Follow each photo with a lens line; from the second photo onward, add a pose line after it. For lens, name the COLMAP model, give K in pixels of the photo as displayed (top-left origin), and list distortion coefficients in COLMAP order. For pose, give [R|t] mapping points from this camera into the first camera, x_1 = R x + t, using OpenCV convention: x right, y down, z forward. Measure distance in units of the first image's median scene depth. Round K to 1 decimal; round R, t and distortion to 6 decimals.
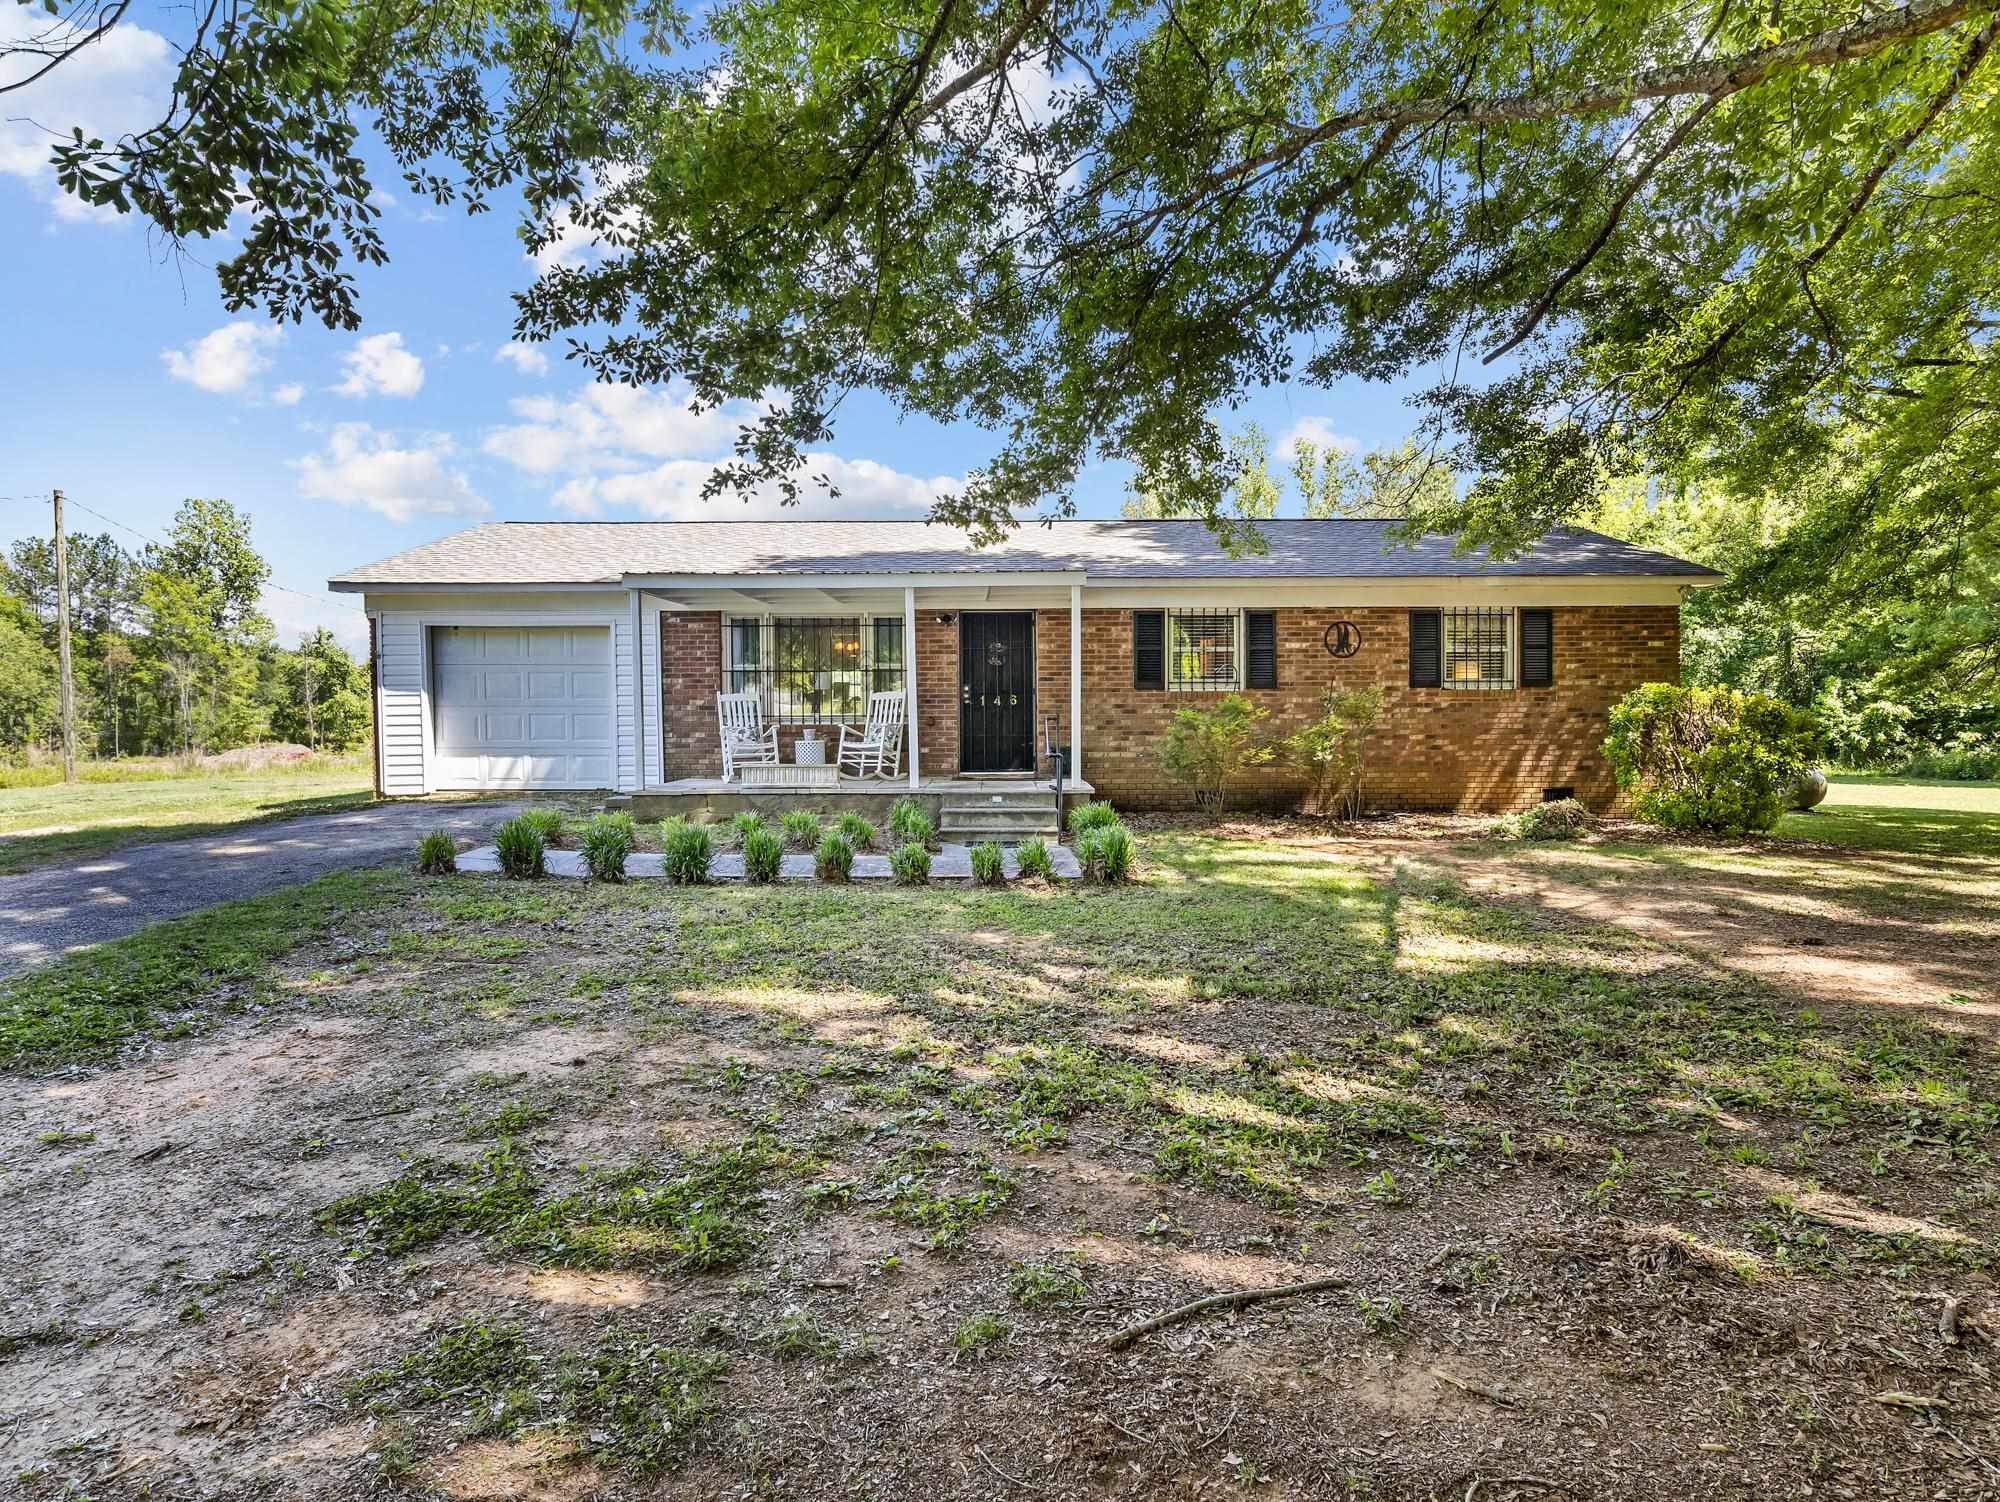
lens RADIAL K [[1098.6, 0, 1002.7], [0, 1098.6, 728.3], [0, 0, 1]] dist [-0.001010, -0.000163]
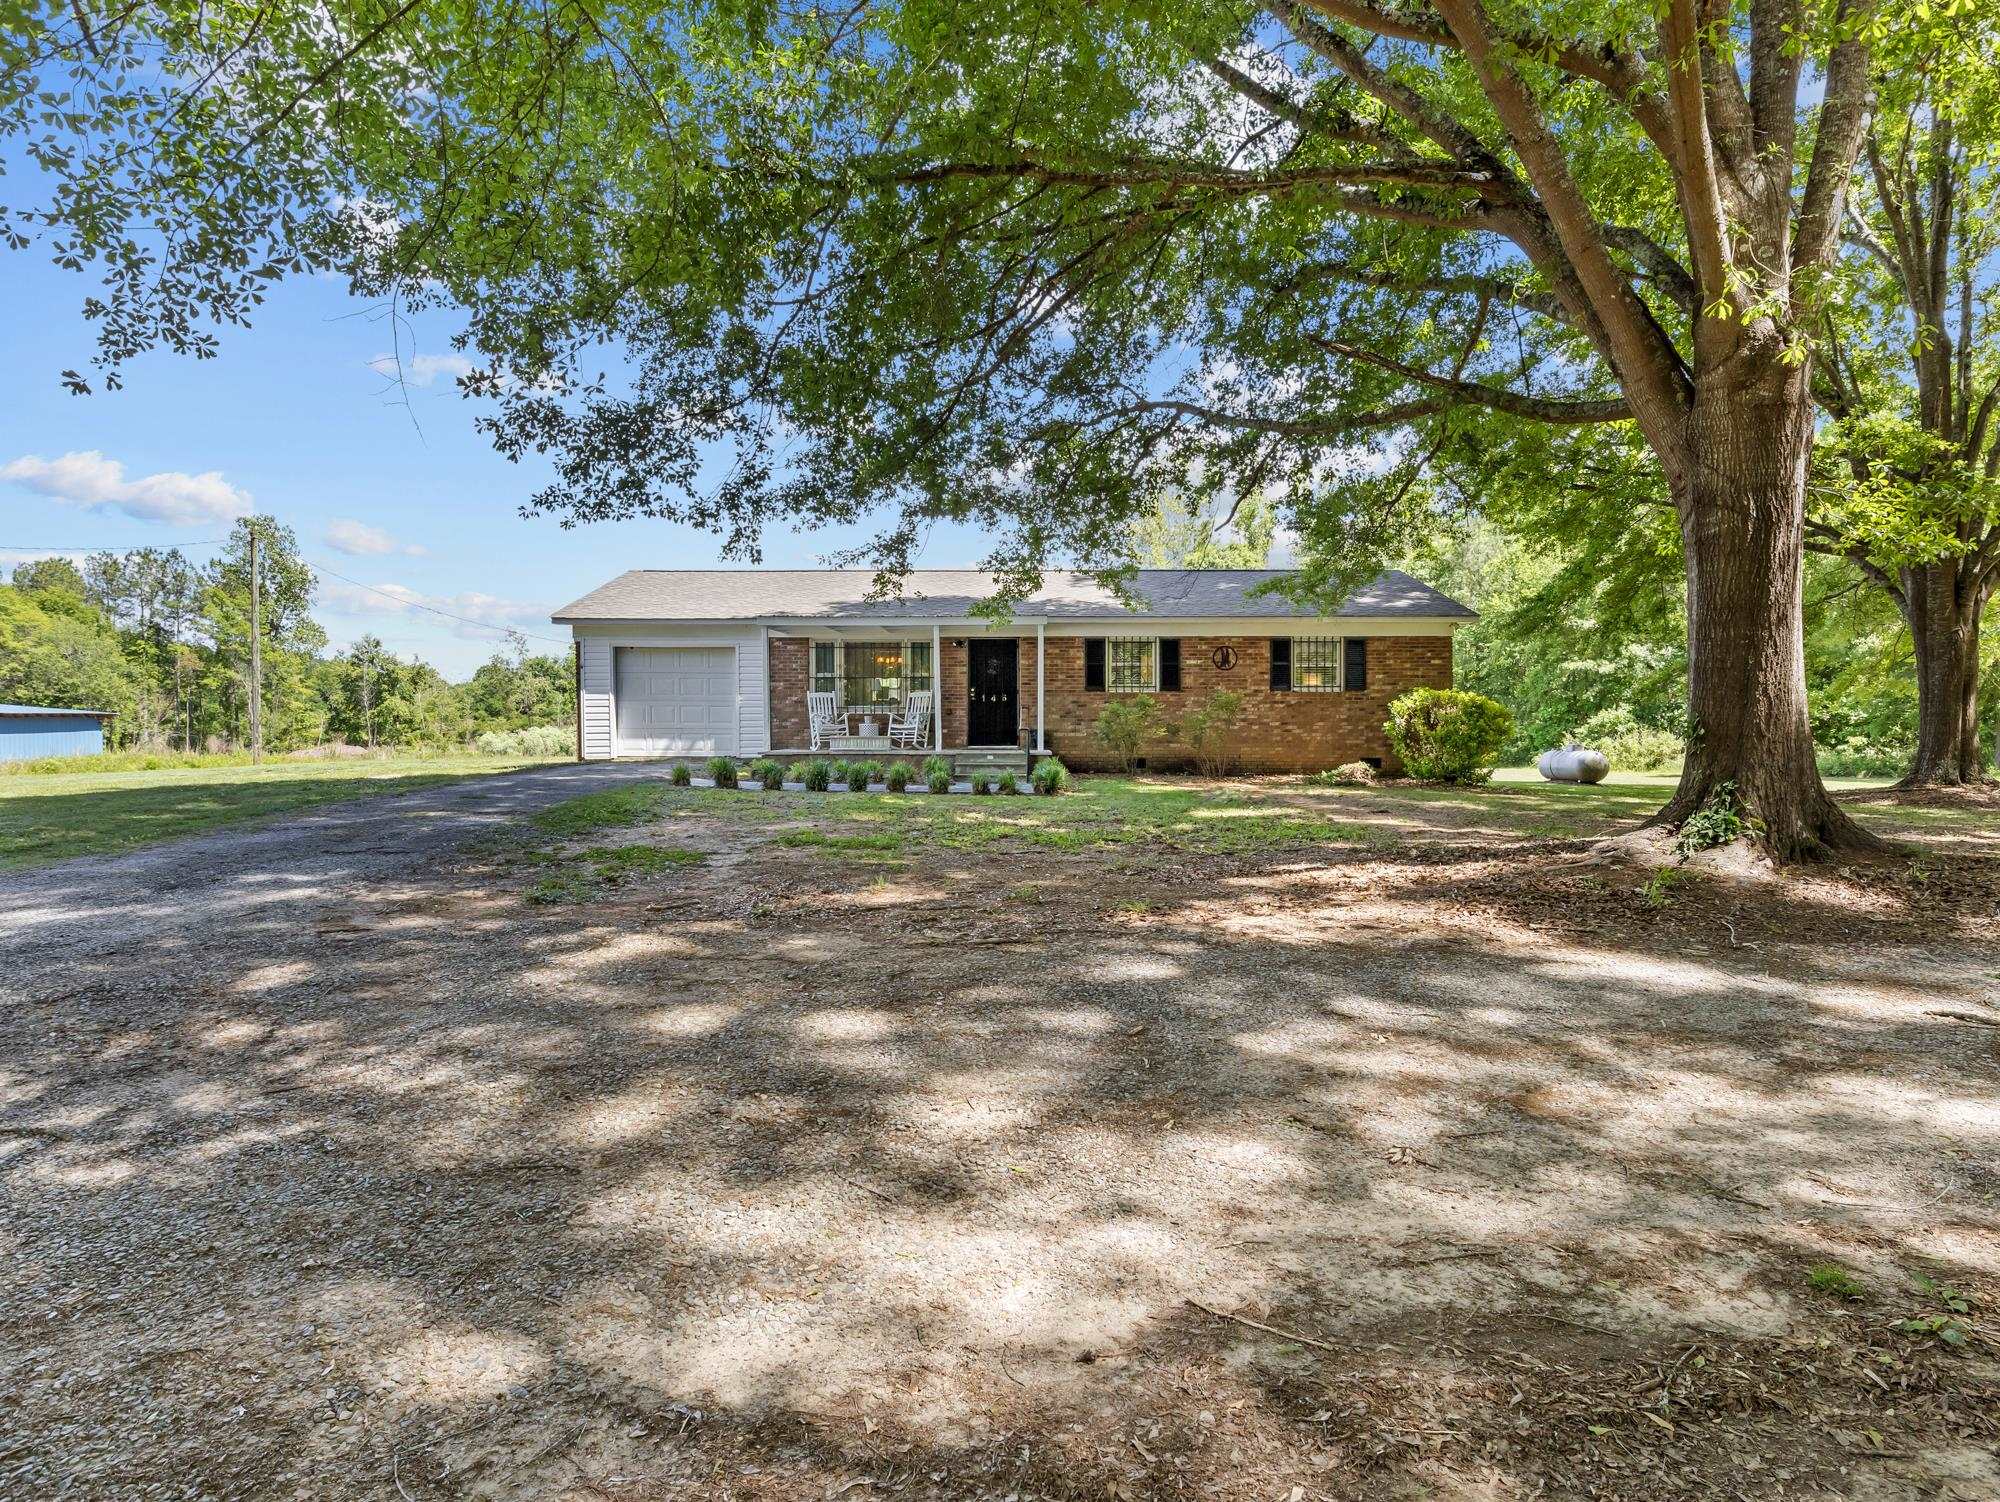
lens RADIAL K [[1139.6, 0, 1005.2], [0, 1139.6, 723.0], [0, 0, 1]] dist [-0.000633, -0.000561]
pose [[0.999922, 0.004459, -0.011674, 0.029317], [-0.004640, 0.999868, -0.015548, 0.032664], [0.011603, 0.015601, 0.999811, -0.548783]]
